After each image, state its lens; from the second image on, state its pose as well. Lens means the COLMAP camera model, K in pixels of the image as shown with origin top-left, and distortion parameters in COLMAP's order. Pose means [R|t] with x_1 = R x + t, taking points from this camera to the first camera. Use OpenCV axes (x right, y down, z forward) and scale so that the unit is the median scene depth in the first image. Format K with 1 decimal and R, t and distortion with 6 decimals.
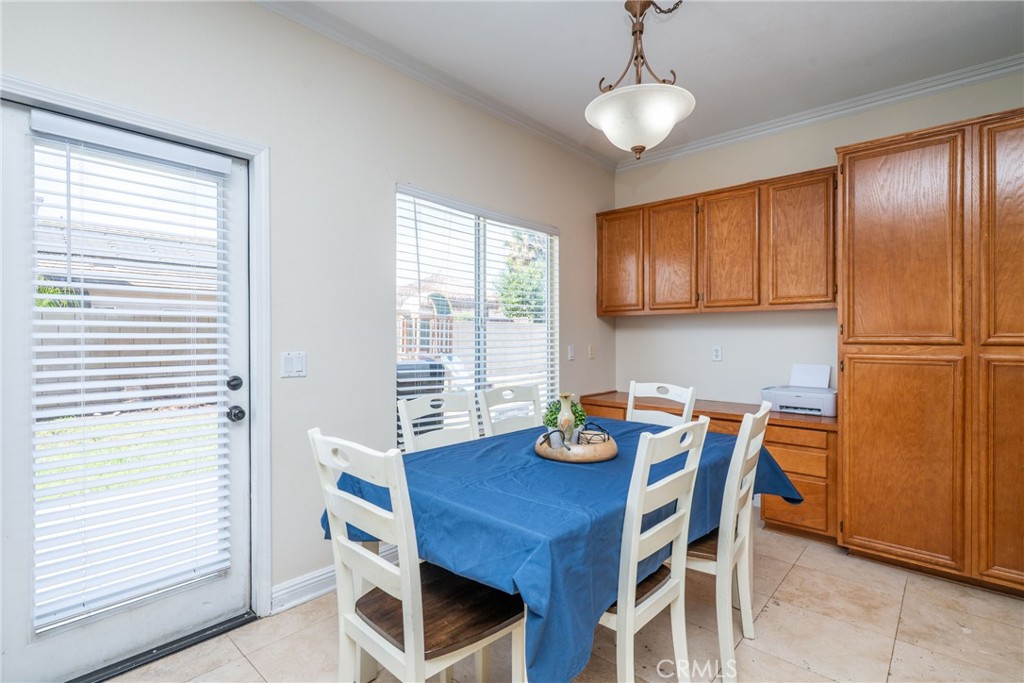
lens RADIAL K [[488.1, 0, 509.1], [0, 488.1, 338.6], [0, 0, 1]] dist [0.000372, 0.000013]
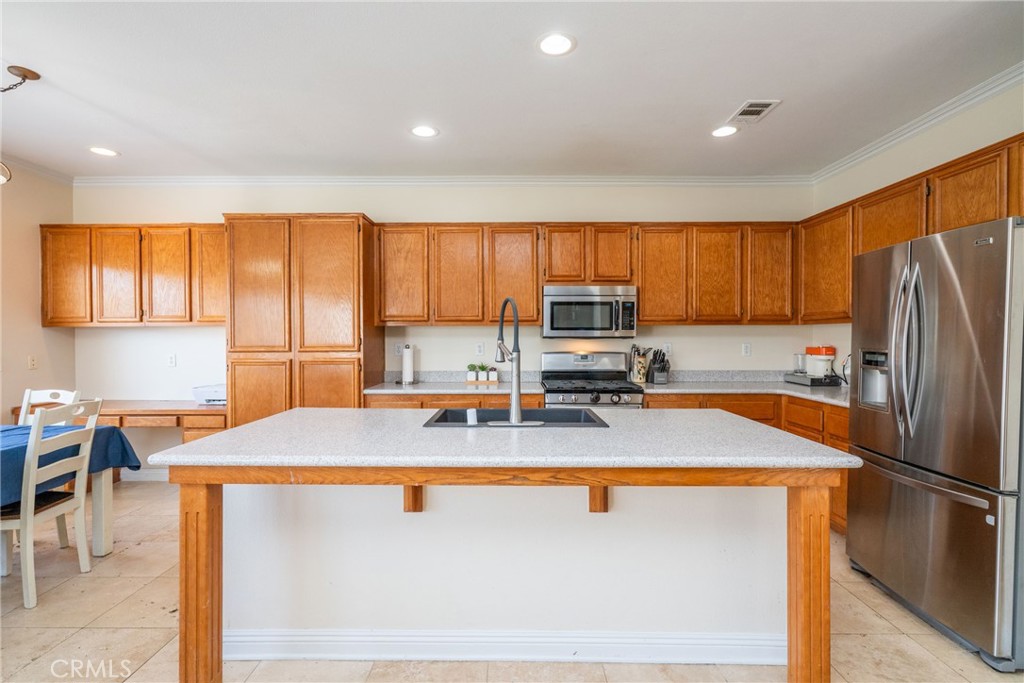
lens RADIAL K [[488.1, 0, 510.7], [0, 488.1, 341.7], [0, 0, 1]] dist [0.000372, 0.000013]
pose [[0.746094, -0.008453, 0.665787, 0.277214], [0.006371, 0.999964, 0.005557, -0.017516], [-0.665810, 0.000095, 0.746121, -0.473598]]
